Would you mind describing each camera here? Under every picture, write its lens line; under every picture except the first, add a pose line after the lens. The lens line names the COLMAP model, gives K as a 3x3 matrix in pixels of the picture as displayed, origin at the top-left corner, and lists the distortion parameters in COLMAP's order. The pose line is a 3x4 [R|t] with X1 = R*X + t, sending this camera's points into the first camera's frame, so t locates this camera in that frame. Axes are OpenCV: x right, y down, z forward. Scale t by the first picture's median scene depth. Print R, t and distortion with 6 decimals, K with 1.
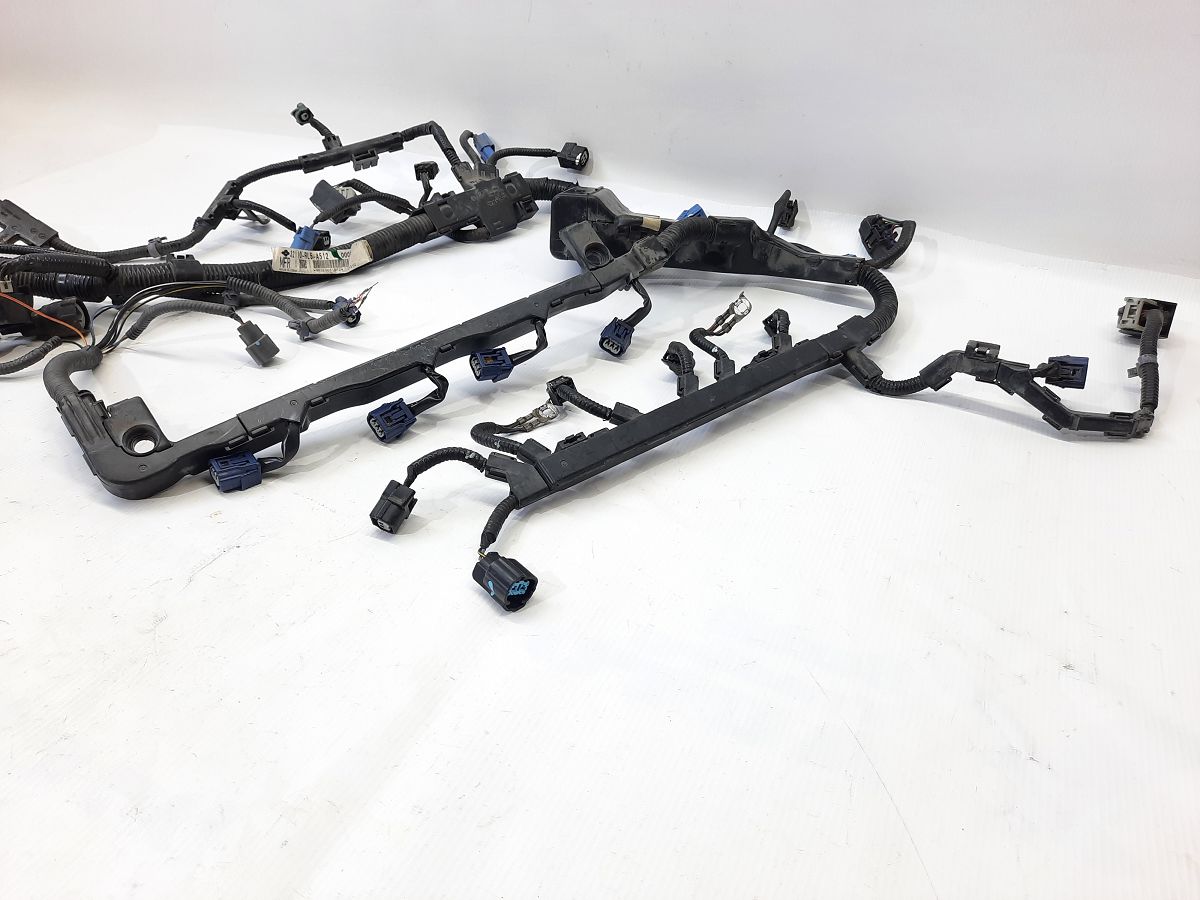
lens RADIAL K [[887.8, 0, 600.0], [0, 887.8, 450.0], [0, 0, 1]] dist [0.051113, -0.074907]
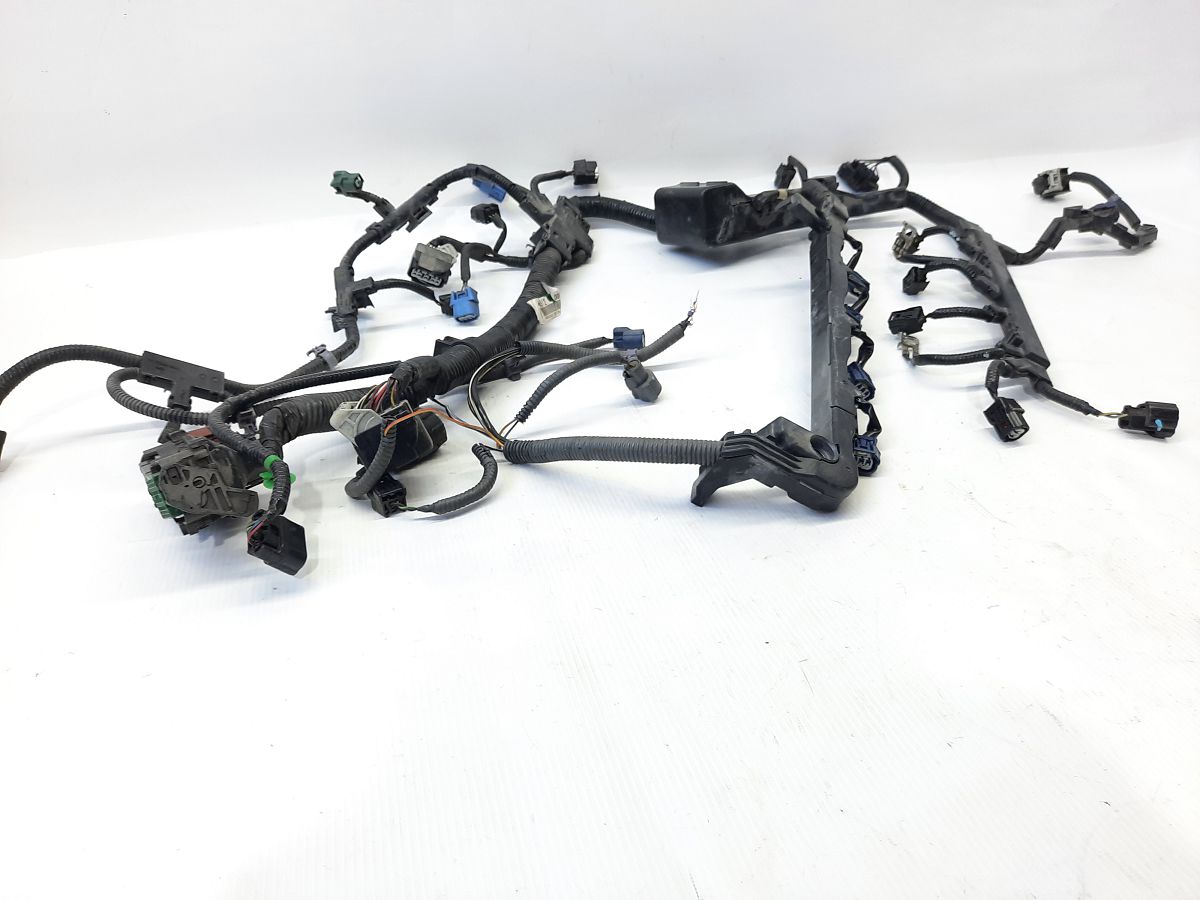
lens RADIAL K [[887.8, 0, 600.0], [0, 887.8, 450.0], [0, 0, 1]] dist [0.051113, -0.074907]
pose [[0.772577, -0.356783, 0.525196, -0.871212], [0.380355, 0.922403, 0.067105, -0.122281], [-0.508384, 0.147917, 0.848331, 0.209572]]
